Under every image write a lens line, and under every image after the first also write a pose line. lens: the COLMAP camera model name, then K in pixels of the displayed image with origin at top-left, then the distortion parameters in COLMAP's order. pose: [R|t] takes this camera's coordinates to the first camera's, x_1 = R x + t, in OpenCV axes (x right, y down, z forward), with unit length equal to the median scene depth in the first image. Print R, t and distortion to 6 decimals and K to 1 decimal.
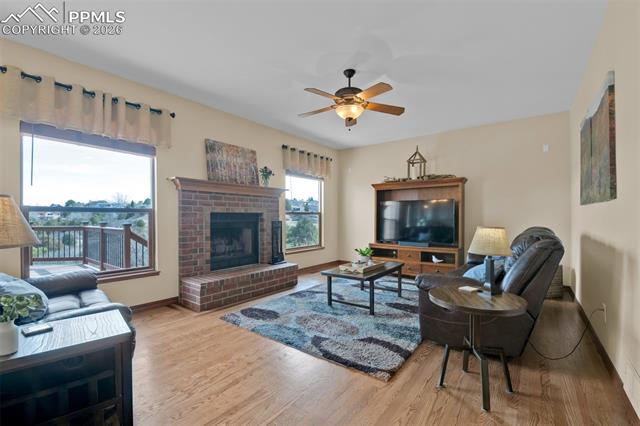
lens RADIAL K [[277.9, 0, 318.7], [0, 277.9, 218.2], [0, 0, 1]] dist [-0.050219, -0.000041]
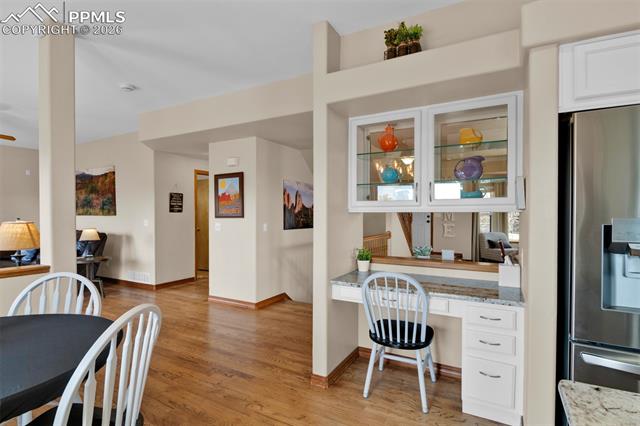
lens RADIAL K [[319.6, 0, 322.6], [0, 319.6, 218.2], [0, 0, 1]] dist [0.002327, -0.000303]
pose [[-0.152523, -0.011215, 0.988236, -0.981103], [0.004770, 0.999916, 0.012084, -0.036400], [-0.988288, 0.006557, -0.152456, -0.219358]]
